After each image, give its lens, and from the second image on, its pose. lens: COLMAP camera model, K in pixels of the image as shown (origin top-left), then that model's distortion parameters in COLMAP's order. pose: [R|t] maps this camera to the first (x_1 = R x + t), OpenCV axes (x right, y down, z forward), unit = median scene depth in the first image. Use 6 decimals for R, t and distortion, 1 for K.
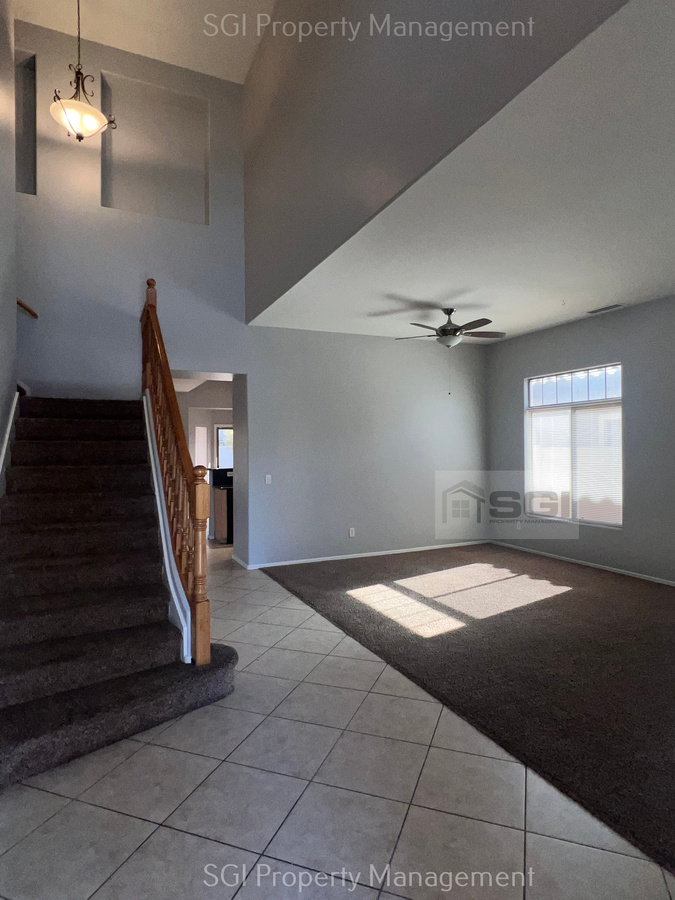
lens RADIAL K [[520.4, 0, 337.5], [0, 520.4, 450.0], [0, 0, 1]] dist [-0.000302, 0.000553]
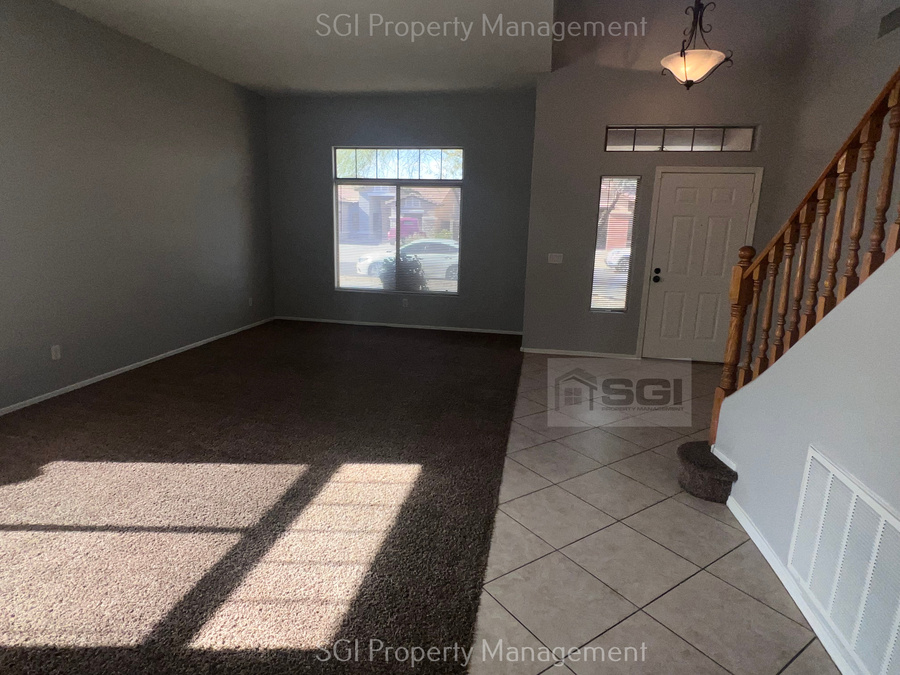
lens RADIAL K [[520.4, 0, 450.0], [0, 520.4, 337.5], [0, 0, 1]] dist [-0.000302, 0.000553]
pose [[-0.811862, -0.146237, 0.565238, -0.275967], [-0.010983, 0.971778, 0.235641, -0.014463], [-0.583746, 0.185100, -0.790556, 1.501872]]
